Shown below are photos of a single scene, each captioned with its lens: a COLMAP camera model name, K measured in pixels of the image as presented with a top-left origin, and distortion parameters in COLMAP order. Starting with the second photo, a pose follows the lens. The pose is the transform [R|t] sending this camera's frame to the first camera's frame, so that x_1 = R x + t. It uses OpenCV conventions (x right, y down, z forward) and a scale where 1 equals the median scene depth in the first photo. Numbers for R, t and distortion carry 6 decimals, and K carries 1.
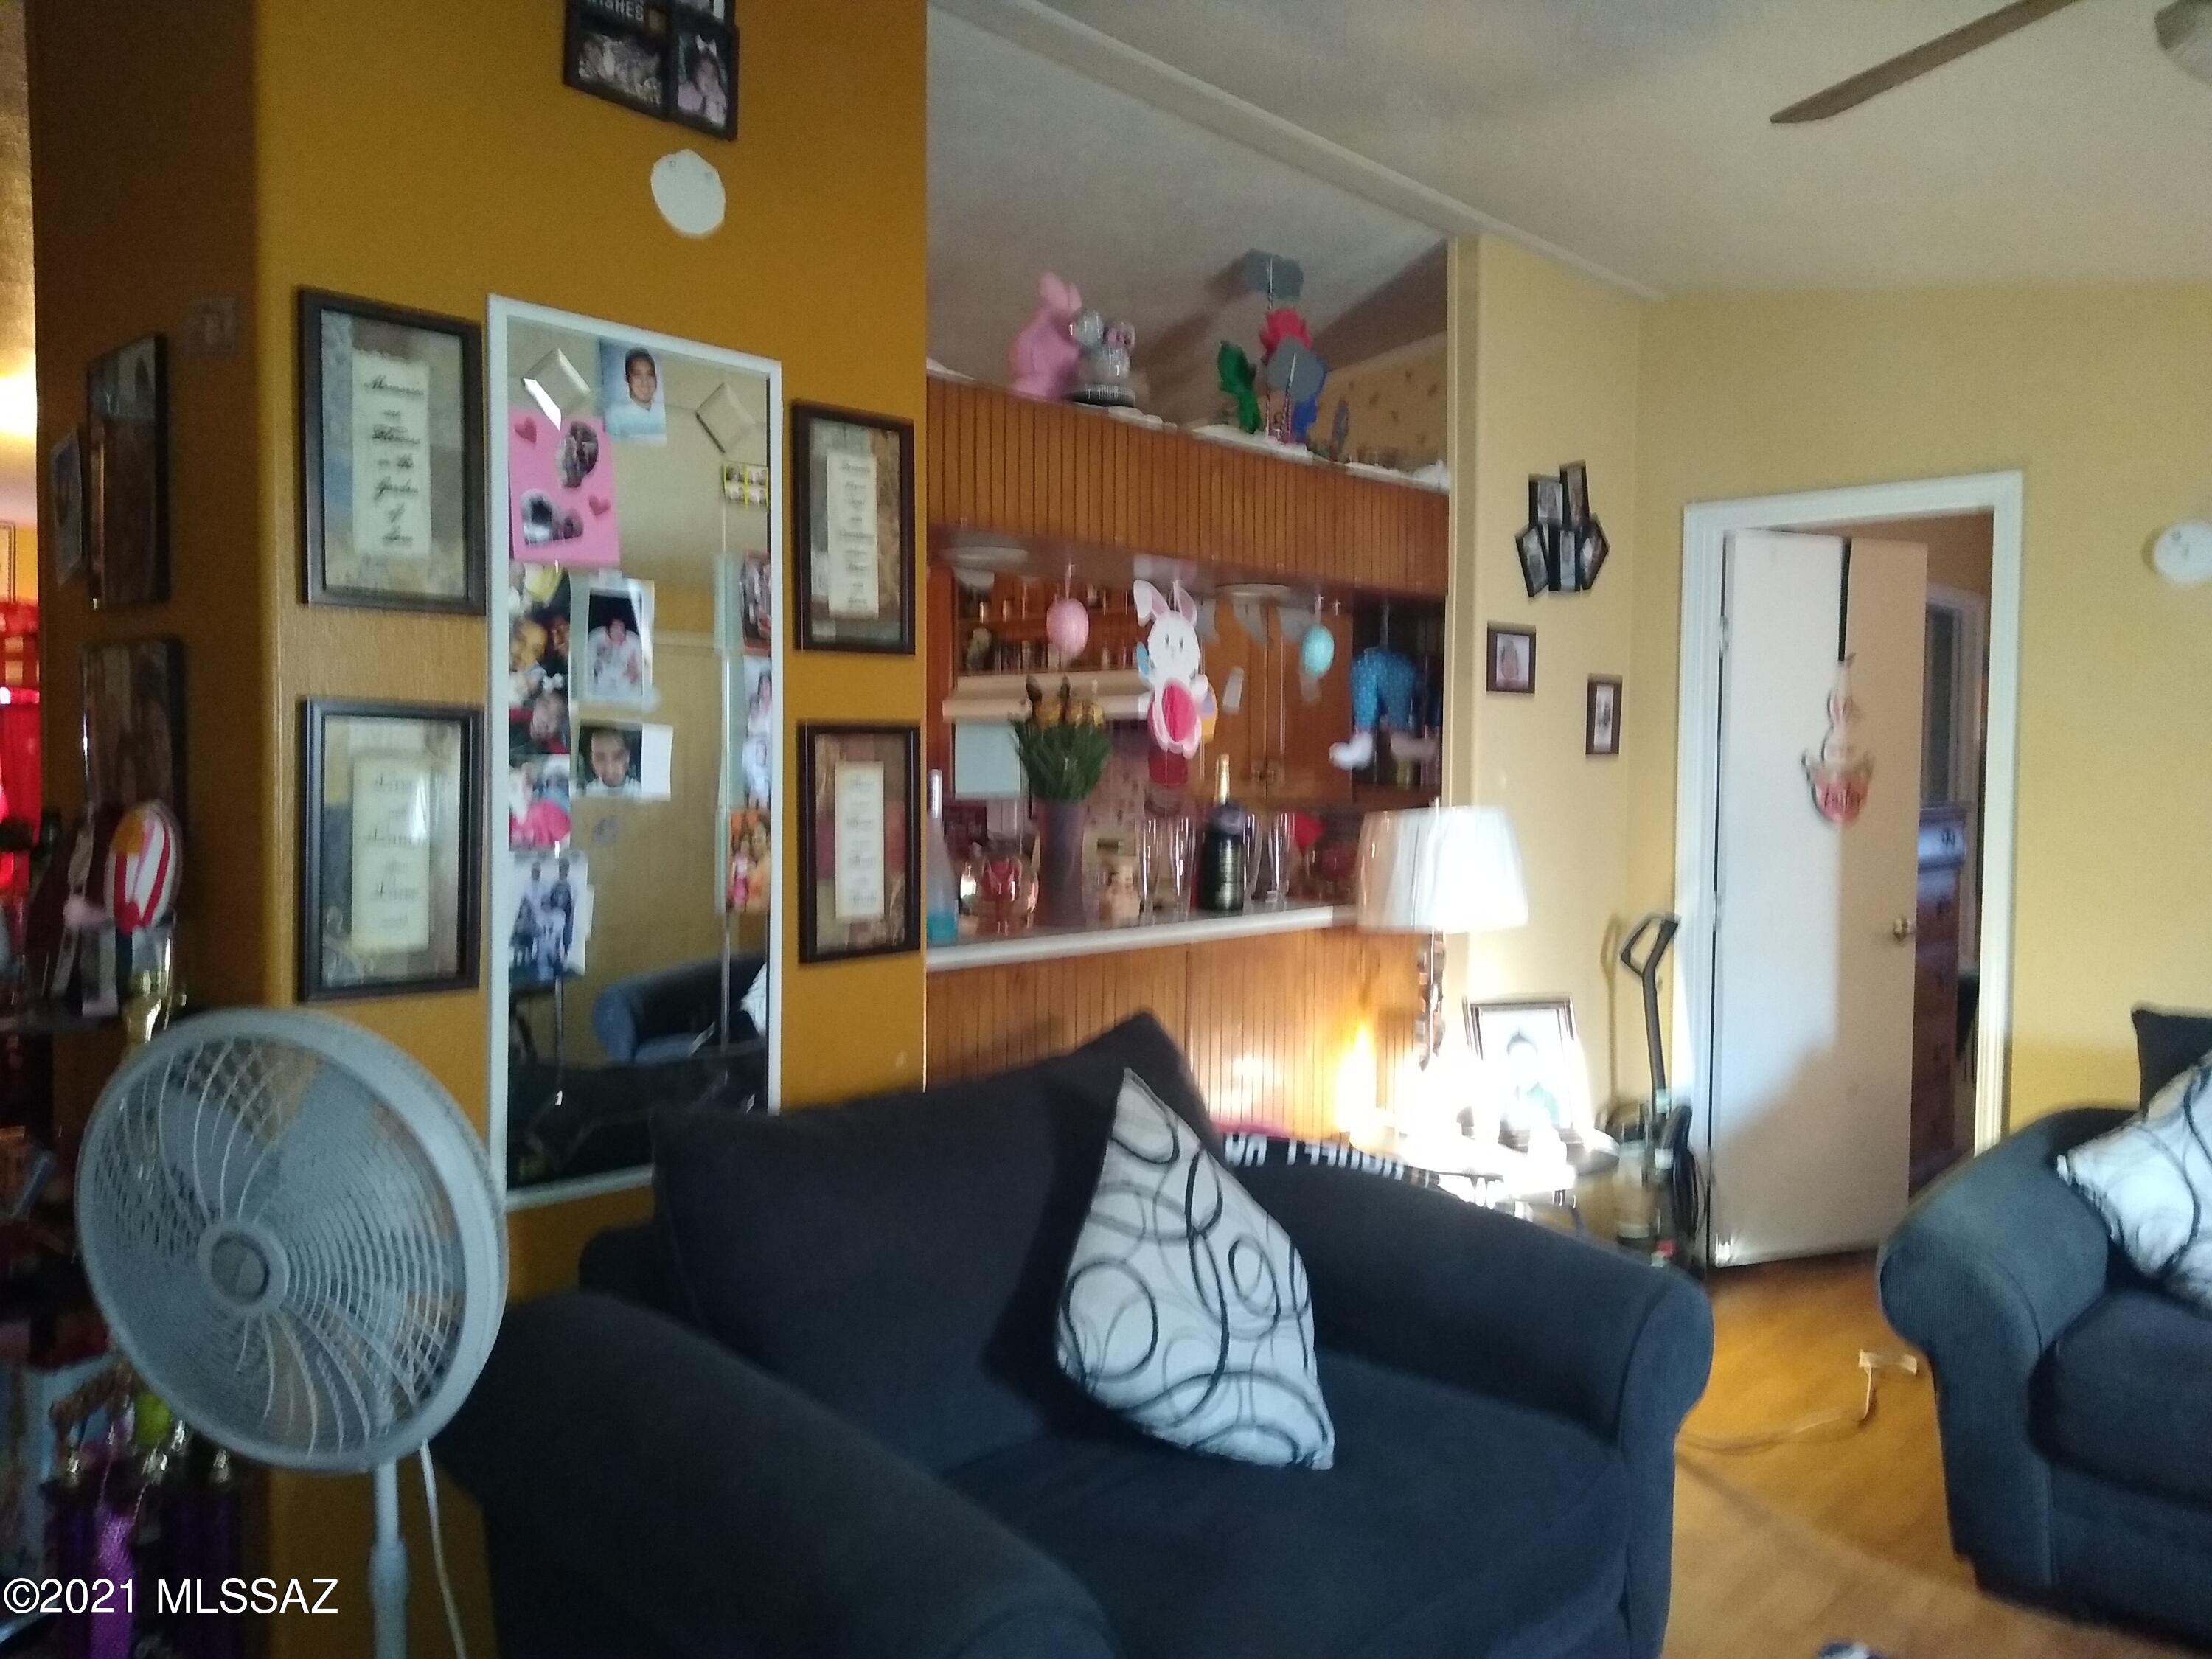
lens RADIAL K [[1659.5, 0, 1102.1], [0, 1659.5, 831.0], [0, 0, 1]] dist [0.063152, -0.121888]
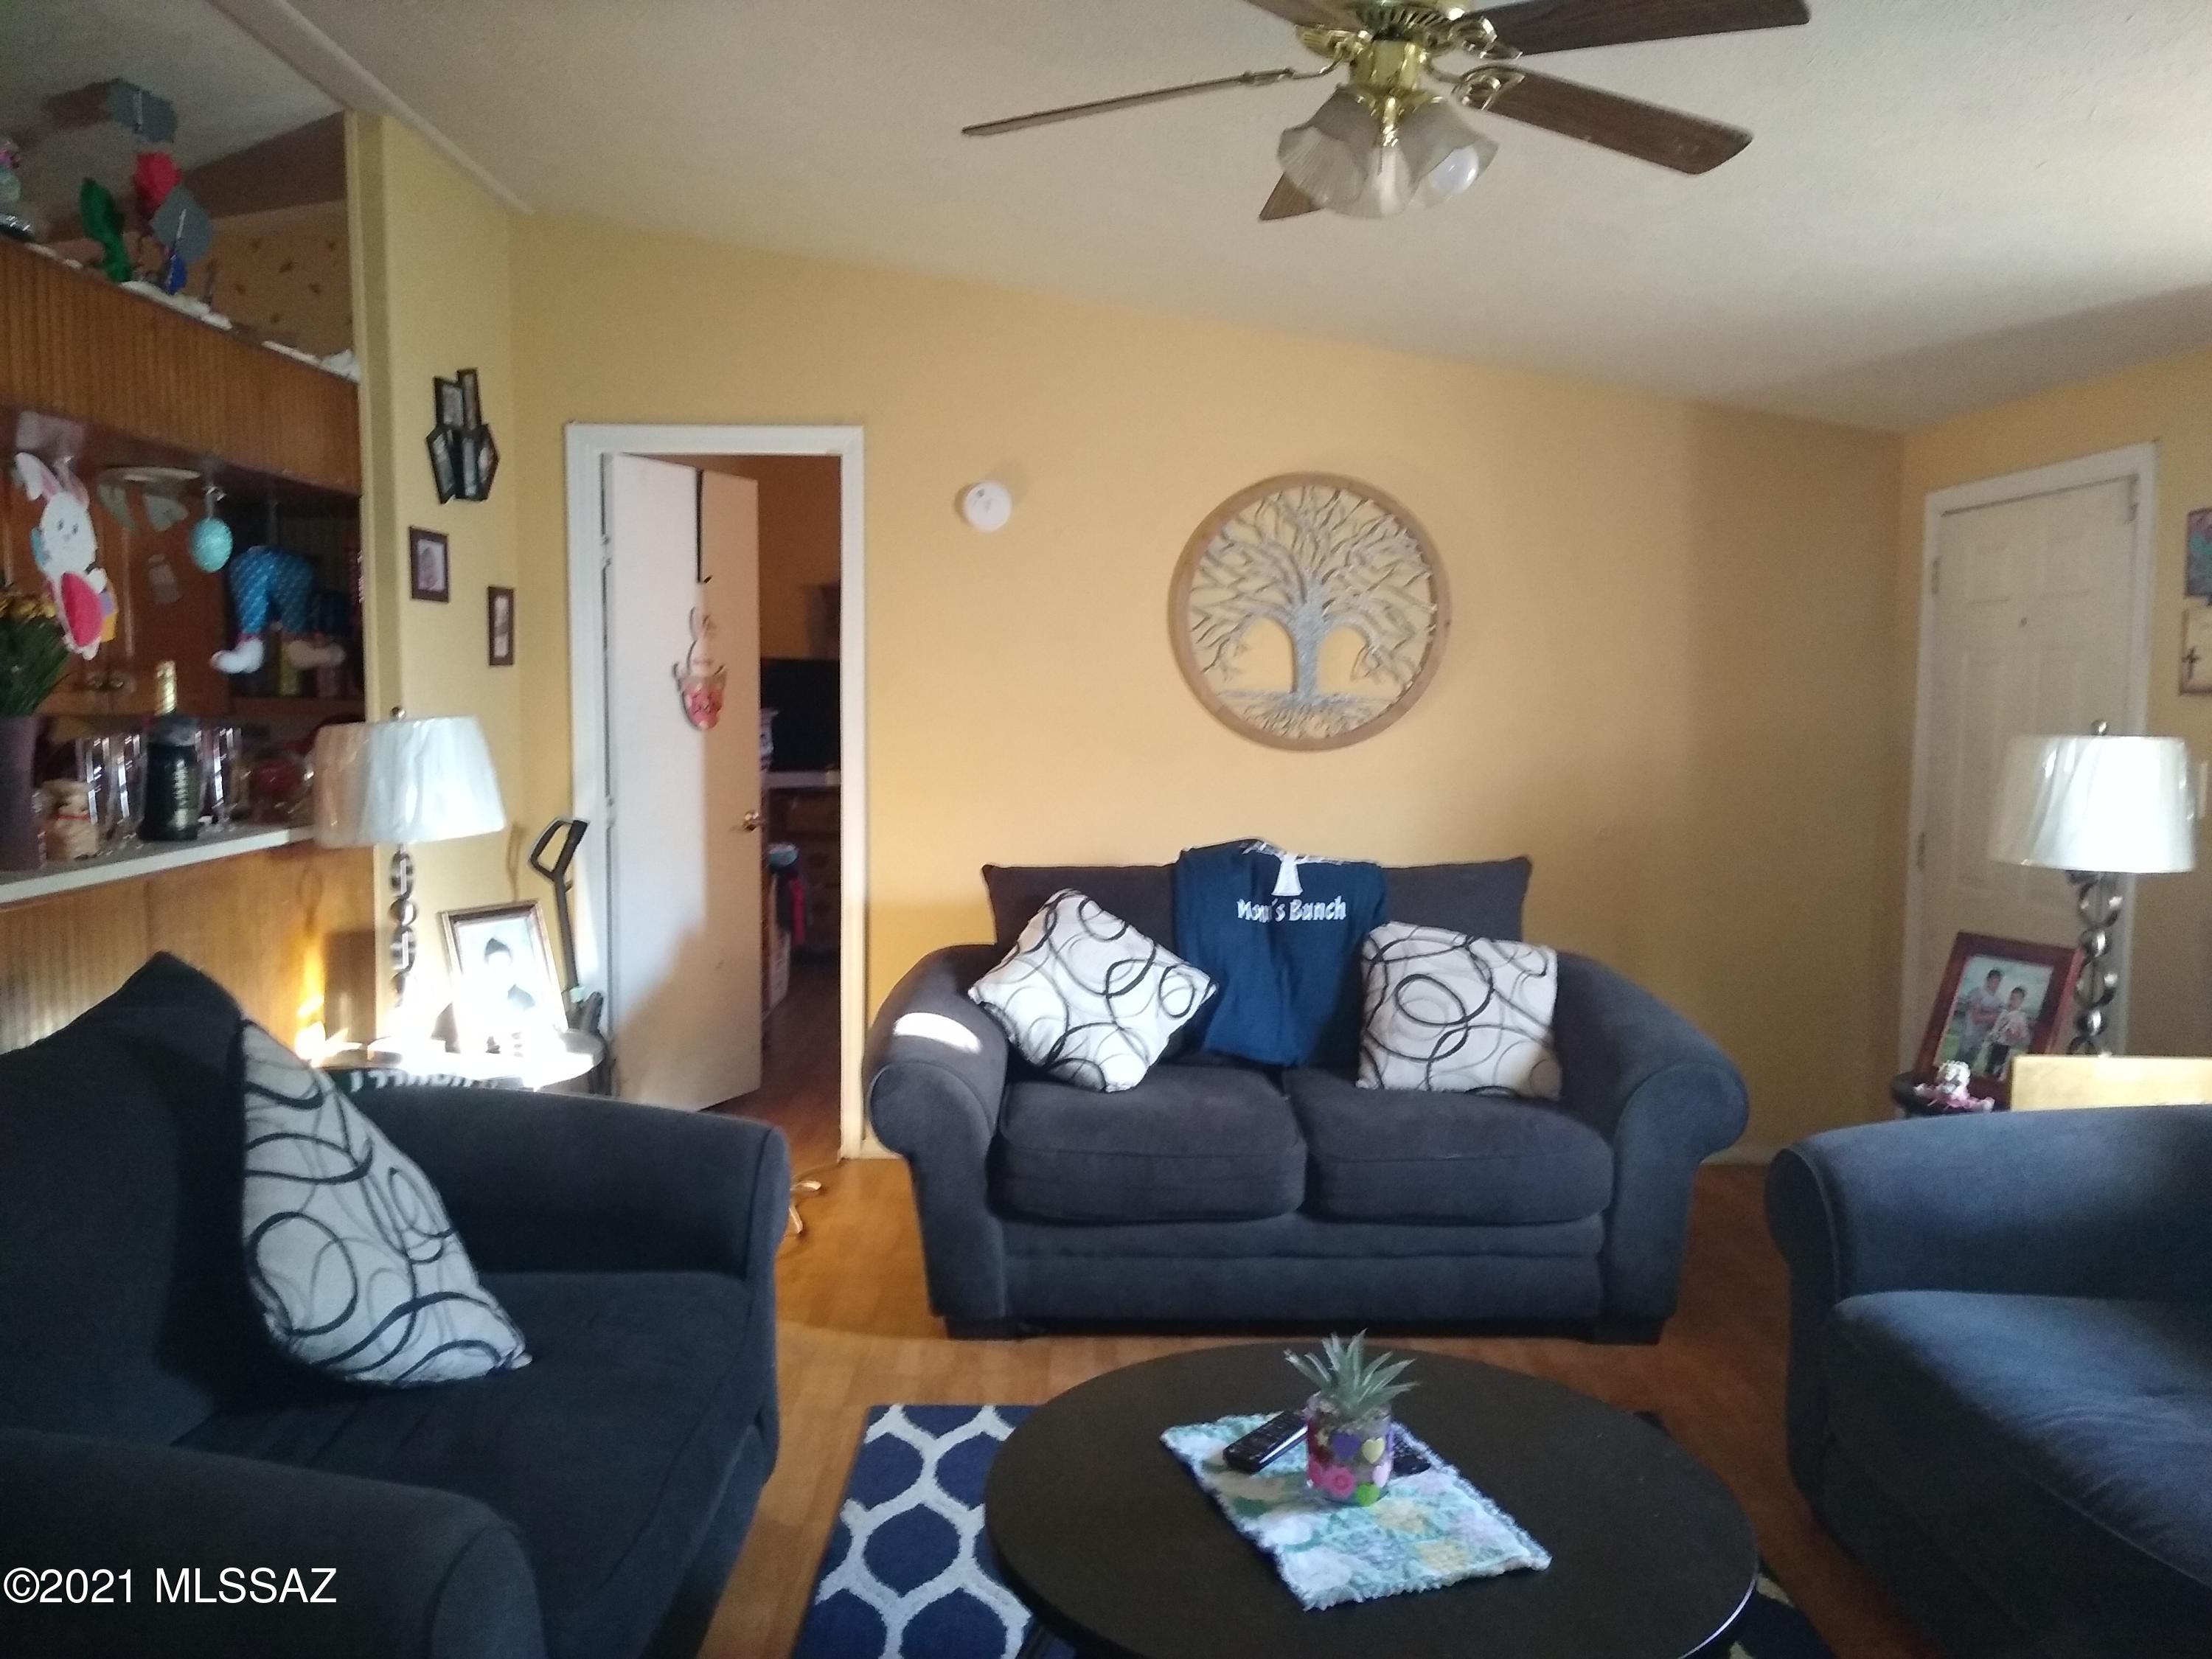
lens RADIAL K [[1659.5, 0, 1102.1], [0, 1659.5, 831.0], [0, 0, 1]] dist [0.063152, -0.121888]
pose [[0.724305, -0.063731, 0.686528, -0.230231], [0.028347, 0.997630, 0.062703, 0.003016], [-0.688897, -0.025955, 0.724394, 0.027420]]
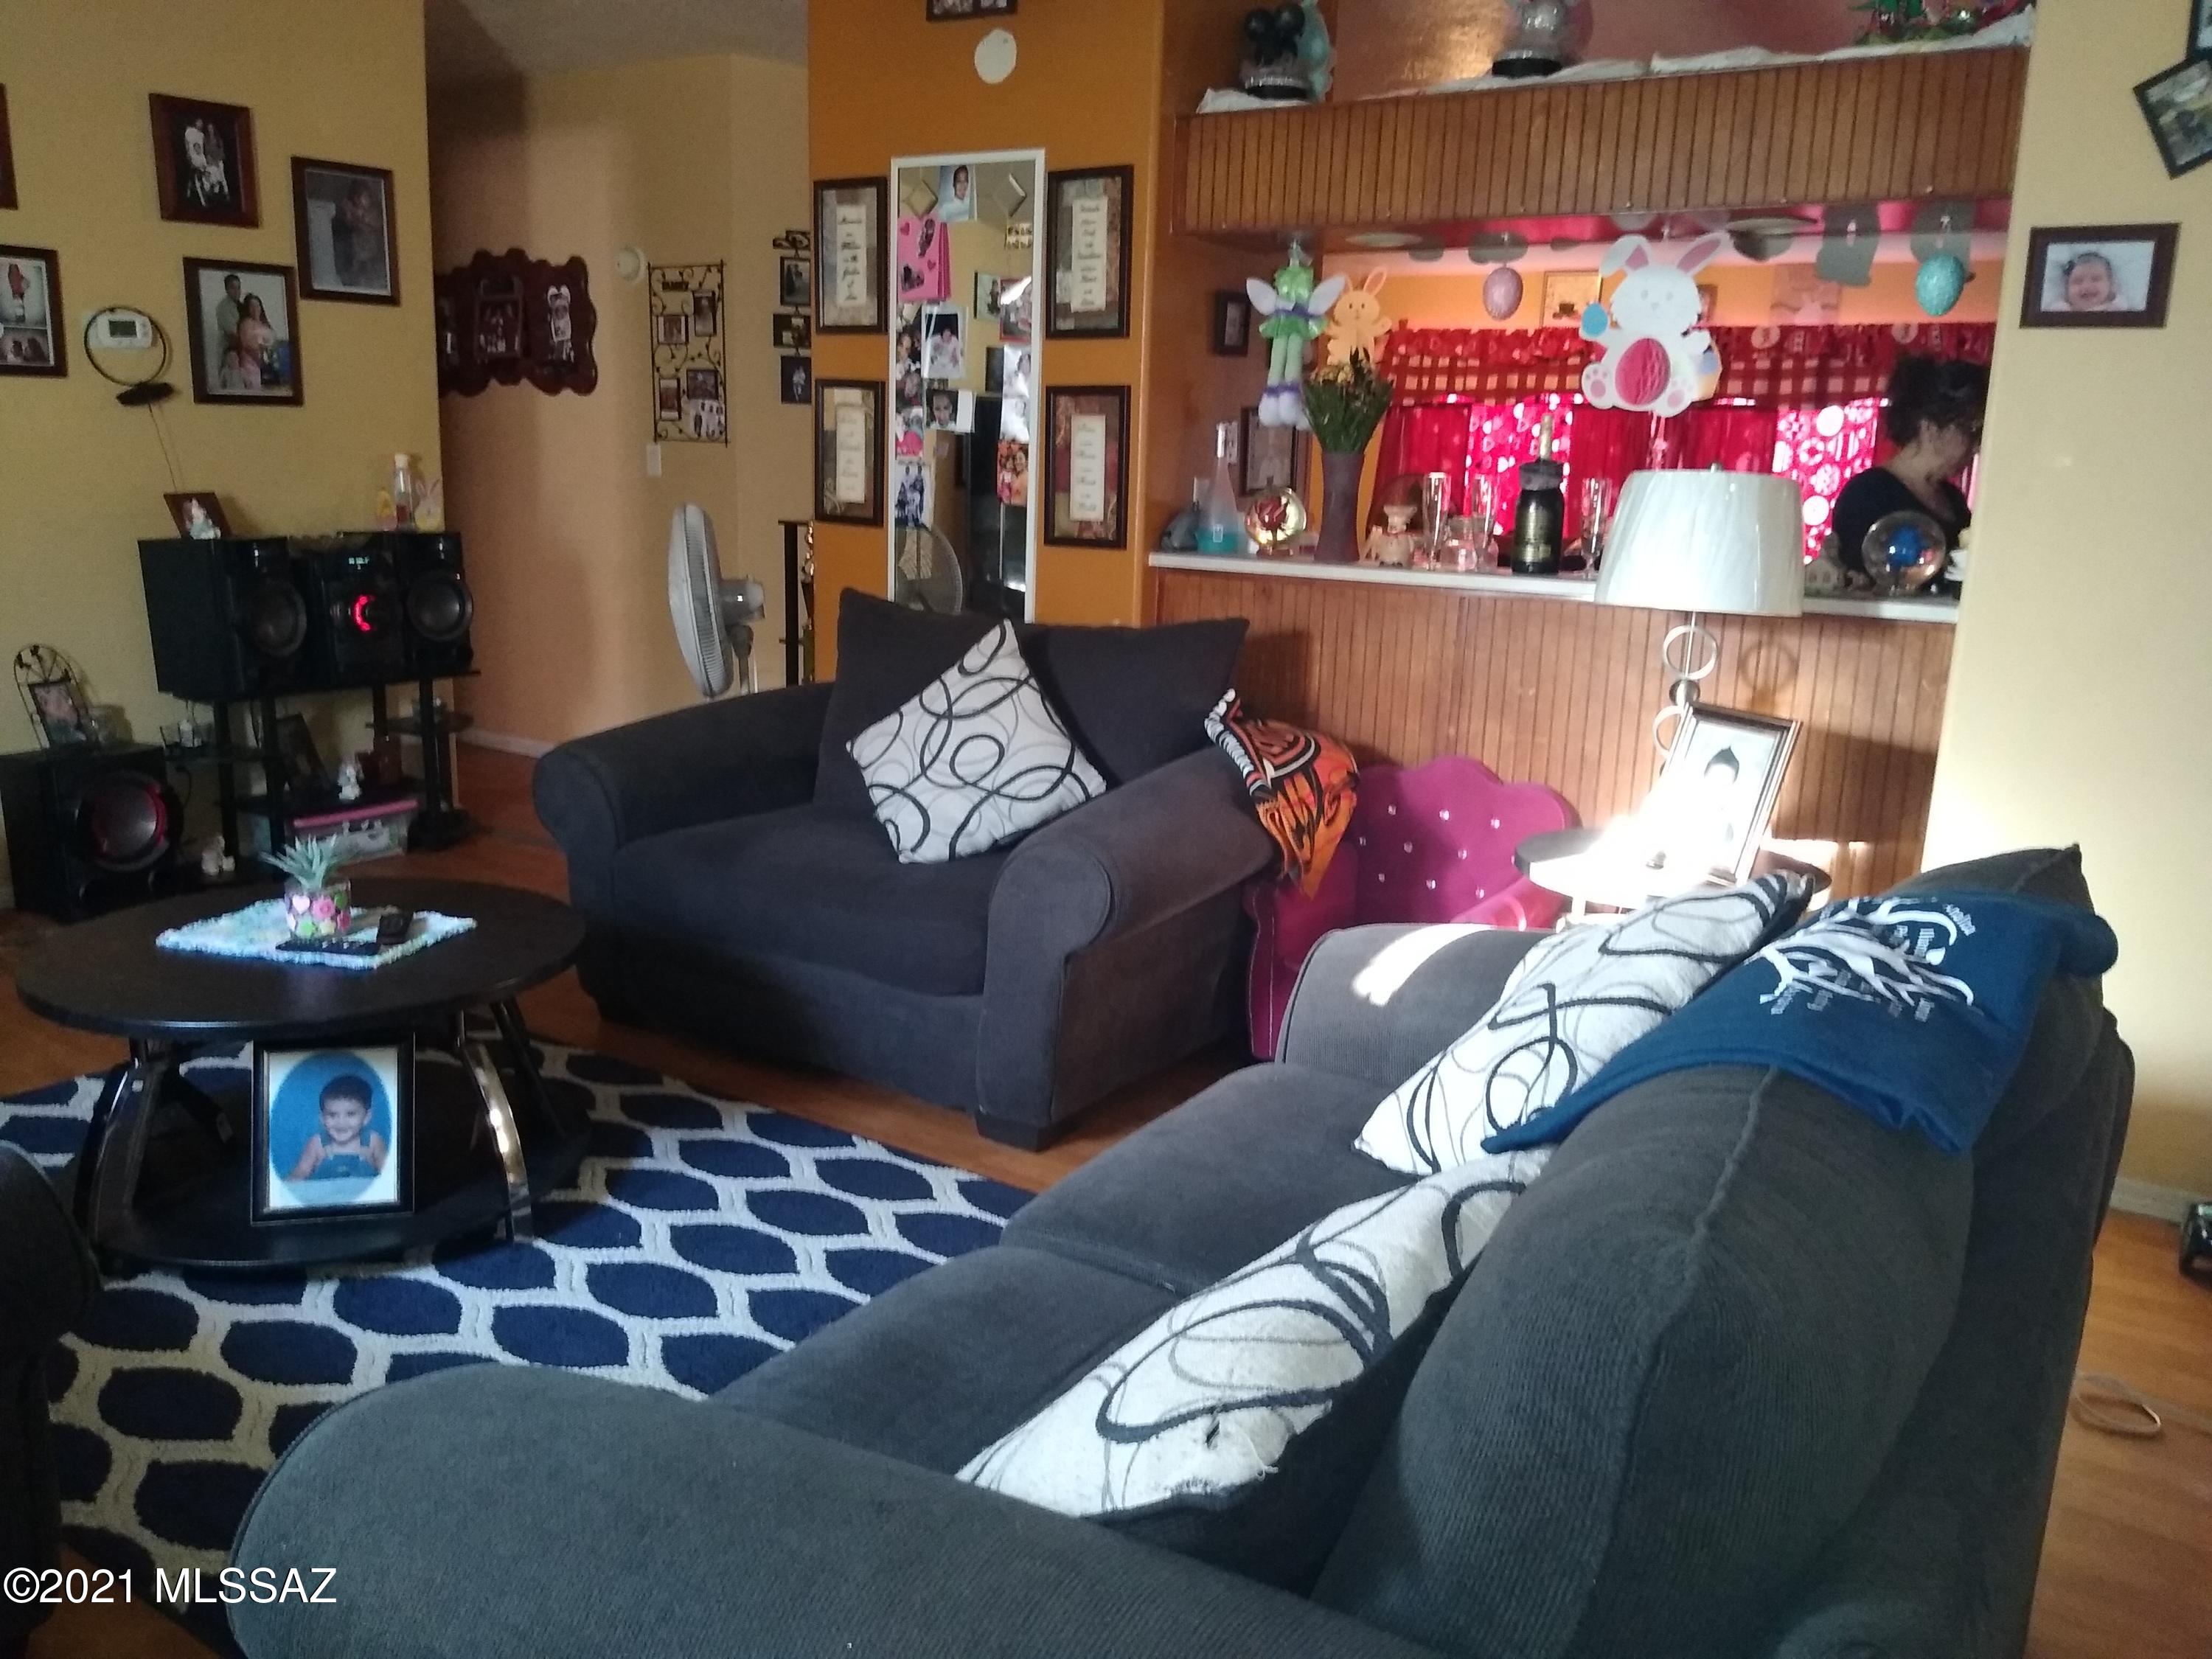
lens RADIAL K [[1653.5, 0, 1143.3], [0, 1653.5, 826.6], [0, 0, 1]] dist [0.049032, -0.103584]
pose [[0.194381, 0.219406, -0.956074, 1.324768], [-0.070521, 0.975268, 0.209473, 0.005212], [0.978388, 0.026705, 0.205046, 0.722147]]
